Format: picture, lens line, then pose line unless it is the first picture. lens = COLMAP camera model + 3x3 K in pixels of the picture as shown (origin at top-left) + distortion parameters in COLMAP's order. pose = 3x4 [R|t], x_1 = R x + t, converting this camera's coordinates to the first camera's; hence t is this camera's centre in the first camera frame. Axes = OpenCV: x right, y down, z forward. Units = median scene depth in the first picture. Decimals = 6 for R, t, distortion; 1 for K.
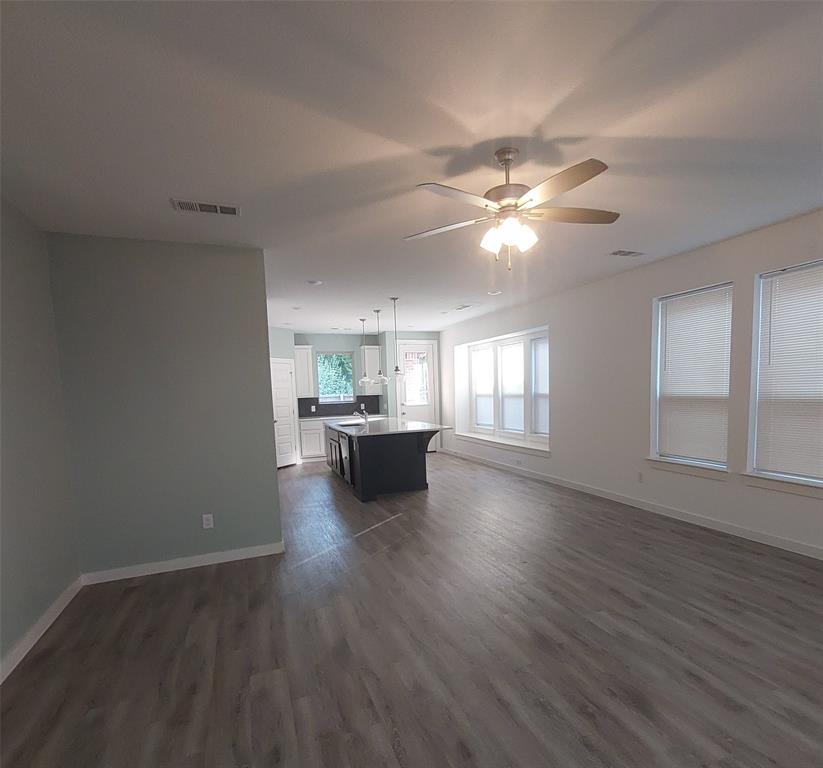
lens RADIAL K [[451.4, 0, 435.4], [0, 451.4, 430.0], [0, 0, 1]] dist [-0.005545, 0.000444]
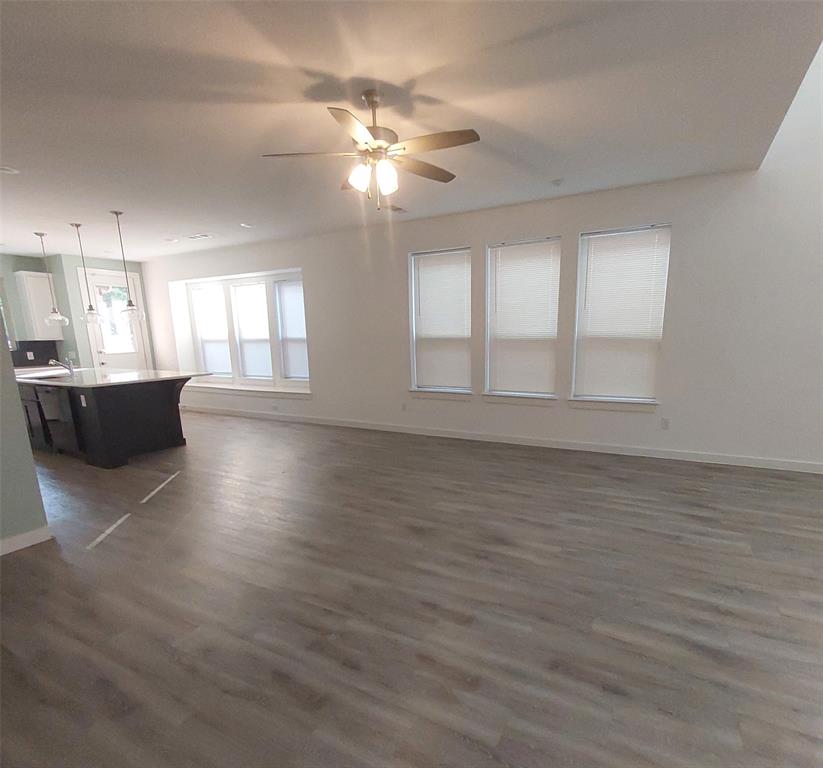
lens RADIAL K [[451.4, 0, 435.4], [0, 451.4, 430.0], [0, 0, 1]] dist [-0.005545, 0.000444]
pose [[0.780235, -0.115145, 0.614797, -0.171489], [0.050529, 0.991300, 0.121534, 0.018844], [-0.623443, -0.063760, 0.779265, 0.008970]]
